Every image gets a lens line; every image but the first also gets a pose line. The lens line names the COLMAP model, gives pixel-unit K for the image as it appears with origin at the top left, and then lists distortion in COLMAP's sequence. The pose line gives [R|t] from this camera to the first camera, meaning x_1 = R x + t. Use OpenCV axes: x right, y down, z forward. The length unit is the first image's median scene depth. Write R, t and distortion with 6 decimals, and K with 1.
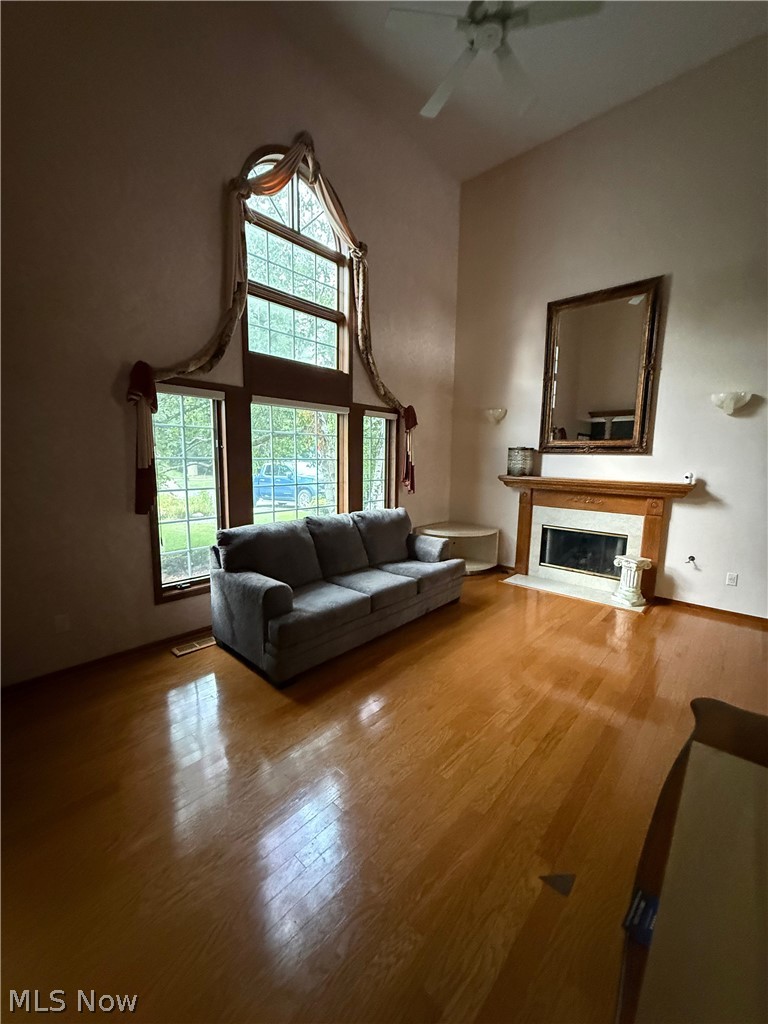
lens RADIAL K [[415.8, 0, 384.0], [0, 415.8, 512.0], [0, 0, 1]] dist [0.000172, 0.000029]
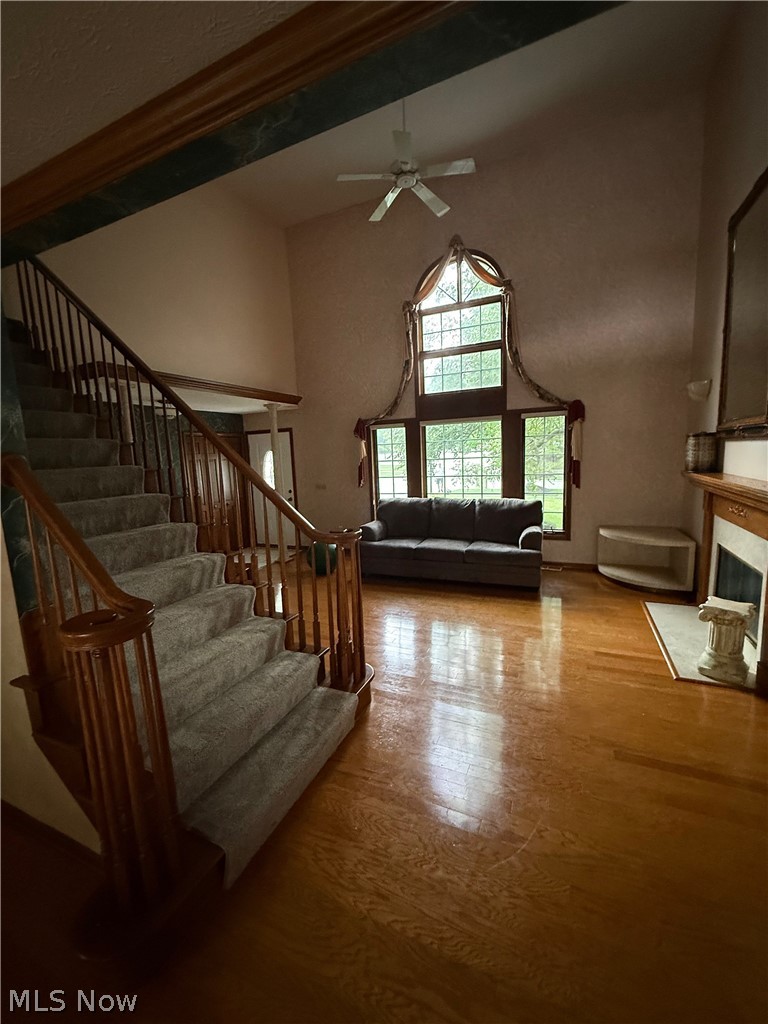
lens RADIAL K [[415.8, 0, 384.0], [0, 415.8, 512.0], [0, 0, 1]] dist [0.000172, 0.000029]
pose [[0.295312, 0.101317, -0.950014, 1.013807], [-0.085301, 0.993186, 0.079405, -0.033190], [0.951585, 0.057588, 0.301942, 0.309265]]
